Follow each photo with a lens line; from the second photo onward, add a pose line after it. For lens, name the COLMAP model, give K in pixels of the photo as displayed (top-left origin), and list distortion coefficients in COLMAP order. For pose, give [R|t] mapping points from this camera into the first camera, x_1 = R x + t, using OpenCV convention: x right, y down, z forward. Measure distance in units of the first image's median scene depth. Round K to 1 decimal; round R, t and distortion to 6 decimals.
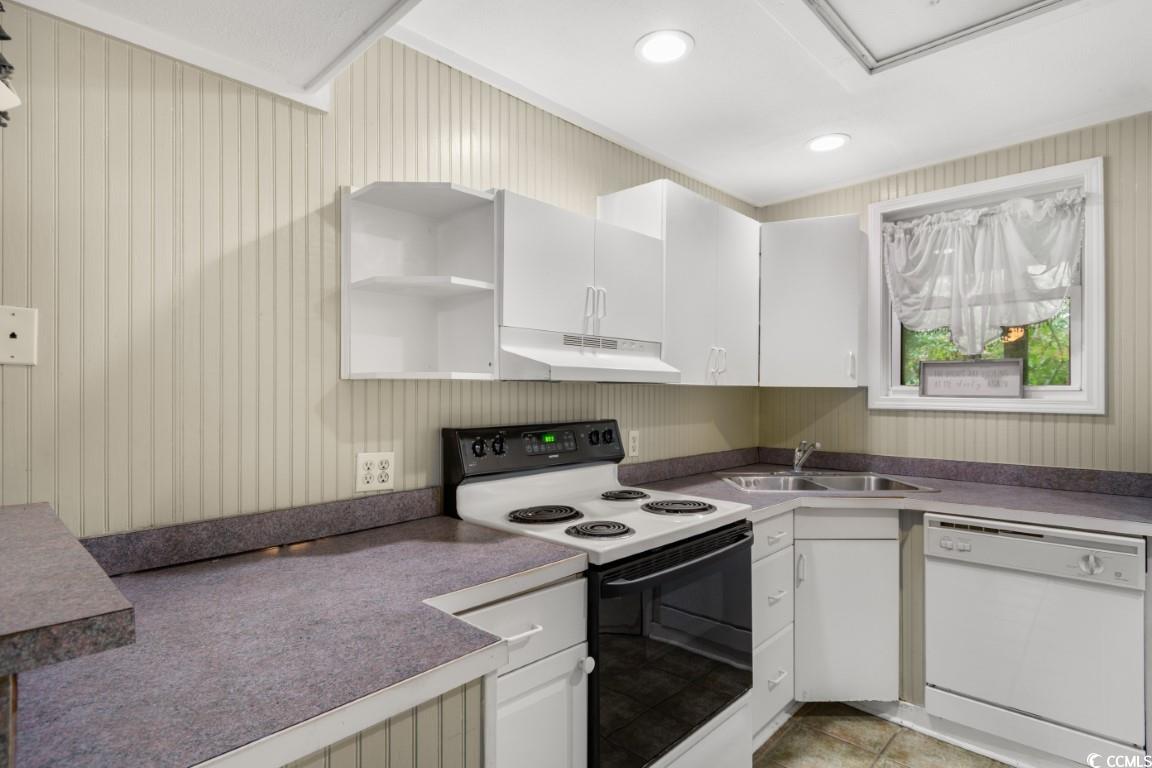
lens RADIAL K [[593.5, 0, 572.7], [0, 593.5, 393.7], [0, 0, 1]] dist [0.006041, -0.001509]
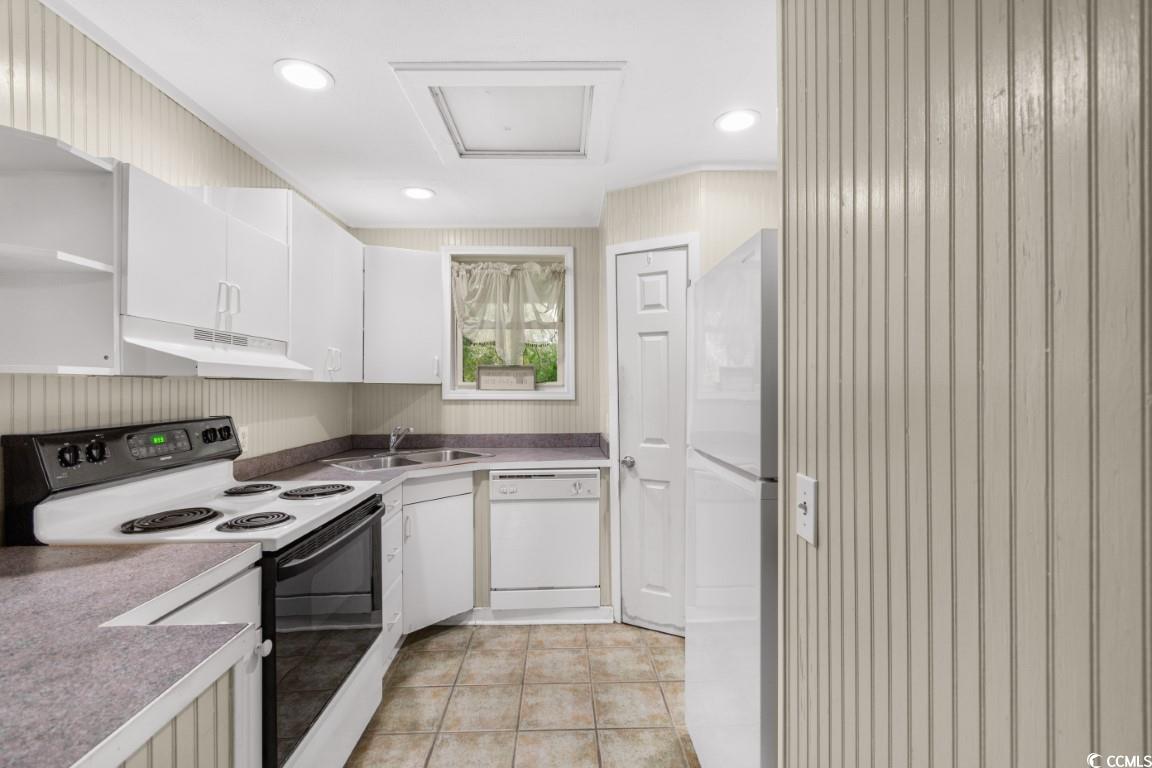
lens RADIAL K [[533.2, 0, 576.0], [0, 533.2, 384.0], [0, 0, 1]] dist [0.003309, -0.000323]
pose [[0.684005, 0.000142, 0.729477, -0.205251], [0.006234, 0.999962, -0.006041, -0.001039], [-0.729451, 0.008680, 0.683978, -0.036278]]
